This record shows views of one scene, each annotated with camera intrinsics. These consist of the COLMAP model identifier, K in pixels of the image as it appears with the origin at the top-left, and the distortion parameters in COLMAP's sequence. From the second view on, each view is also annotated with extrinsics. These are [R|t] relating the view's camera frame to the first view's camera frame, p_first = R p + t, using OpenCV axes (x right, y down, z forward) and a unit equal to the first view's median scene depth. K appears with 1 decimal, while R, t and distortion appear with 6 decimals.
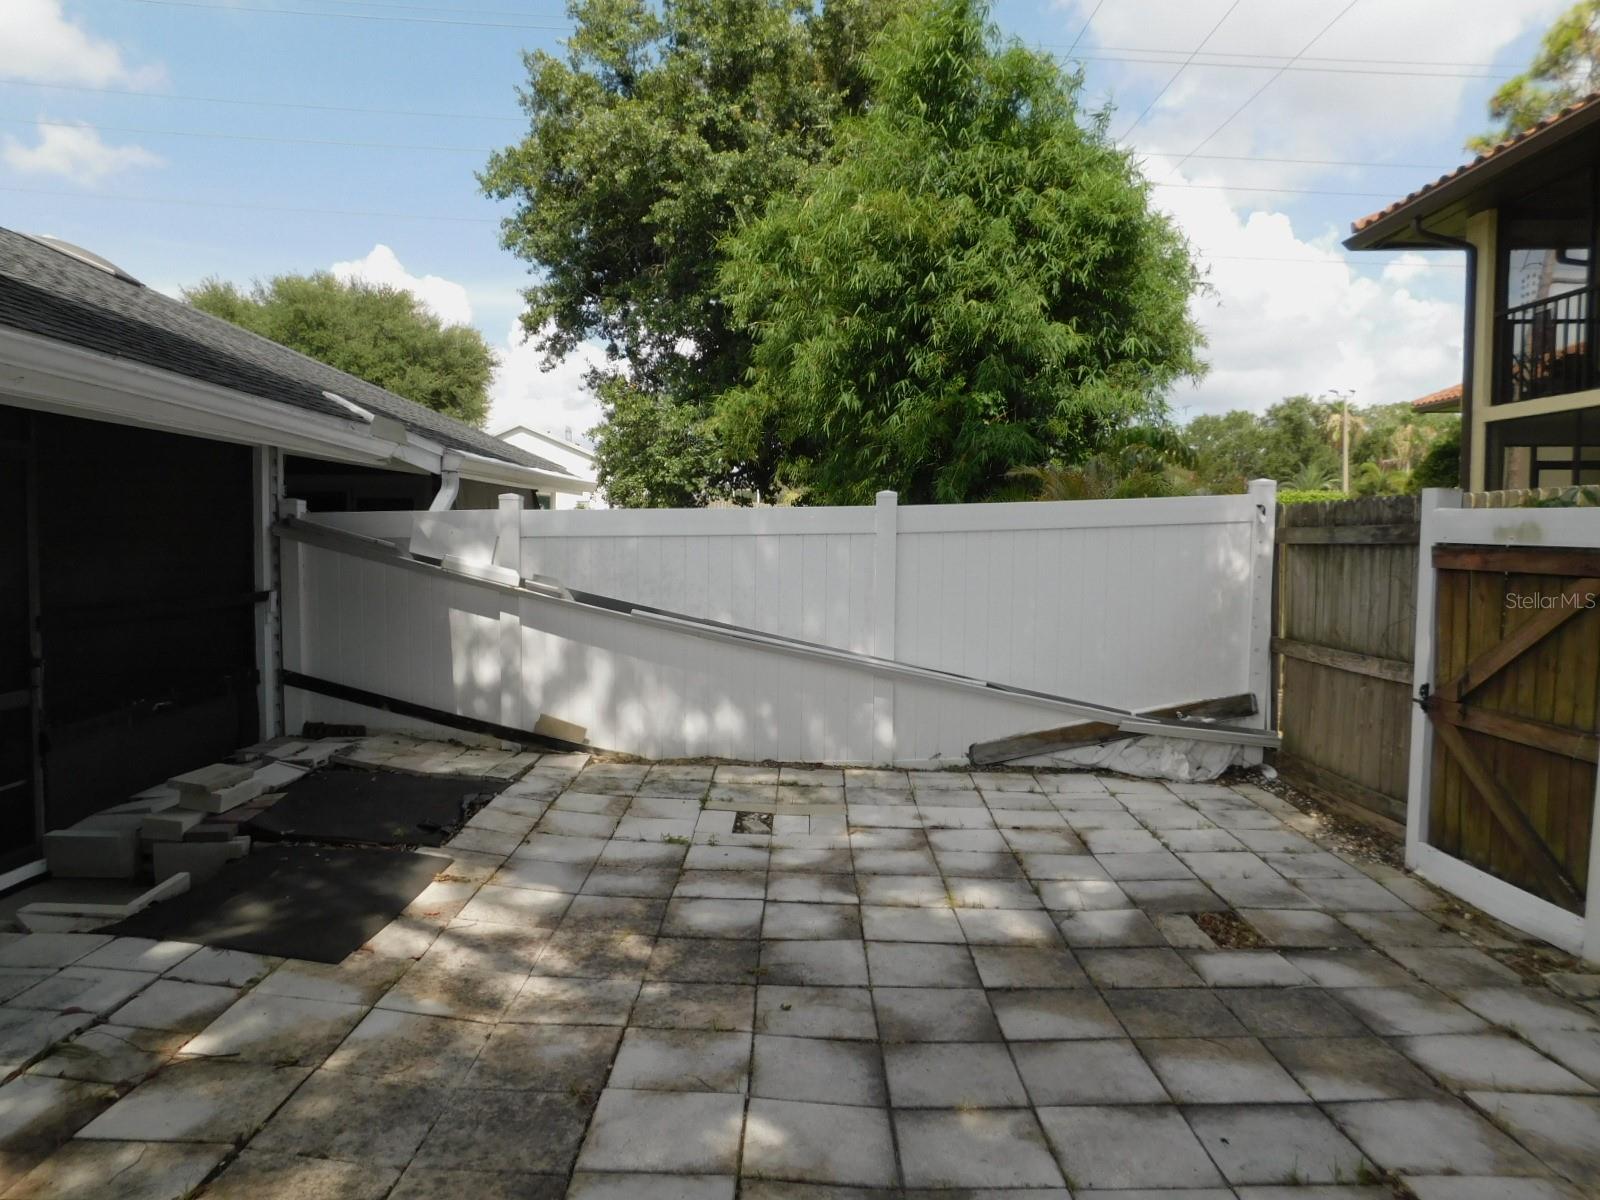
lens RADIAL K [[1104.1, 0, 792.5], [0, 1104.1, 595.6], [0, 0, 1]] dist [-0.046010, 0.020125]
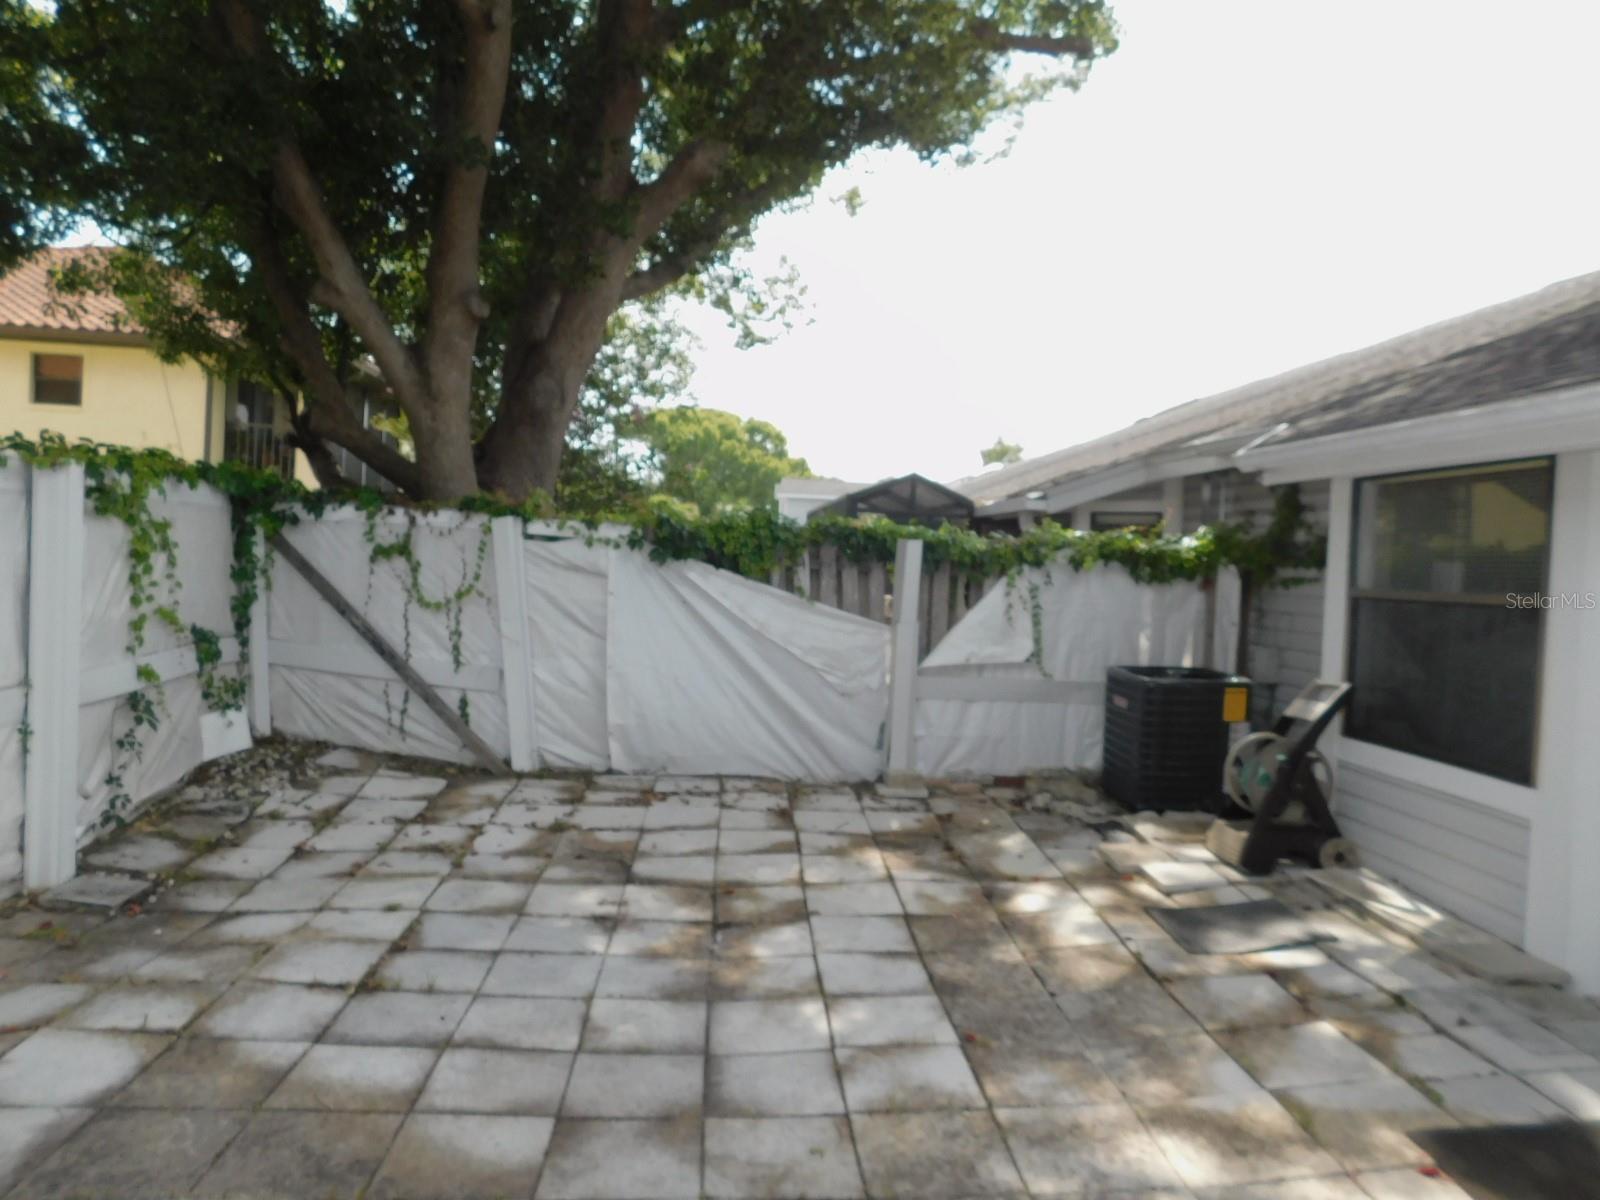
lens RADIAL K [[1104.1, 0, 808.8], [0, 1104.1, 595.2], [0, 0, 1]] dist [-0.046010, 0.020125]
pose [[-0.995428, -0.048413, -0.082334, 0.090863], [-0.054468, 0.995847, 0.072958, -0.079280], [0.078459, 0.077109, -0.993931, 1.900419]]
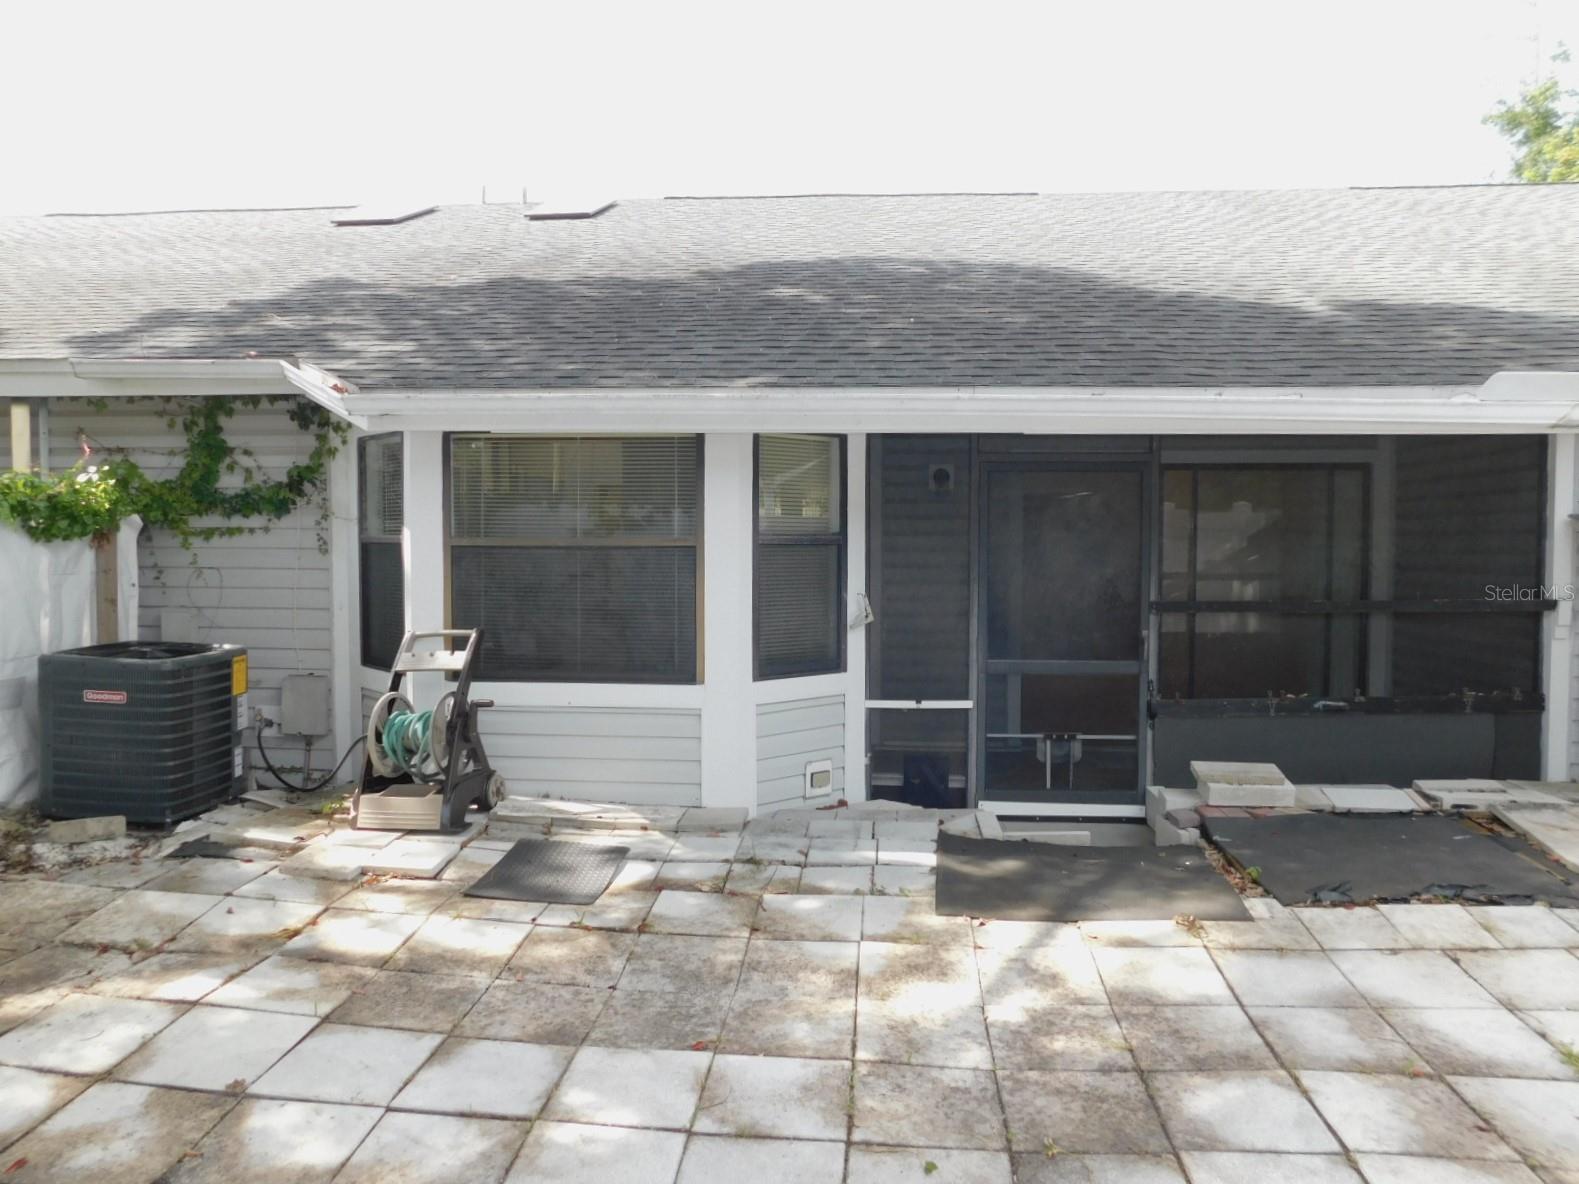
lens RADIAL K [[1089.6, 0, 793.8], [0, 1089.6, 592.7], [0, 0, 1]] dist [-0.046010, 0.020125]
pose [[-0.080529, 0.043232, -0.995814, 0.761885], [-0.051654, 0.997536, 0.047483, -0.038344], [0.995413, 0.055261, -0.078097, 1.035042]]
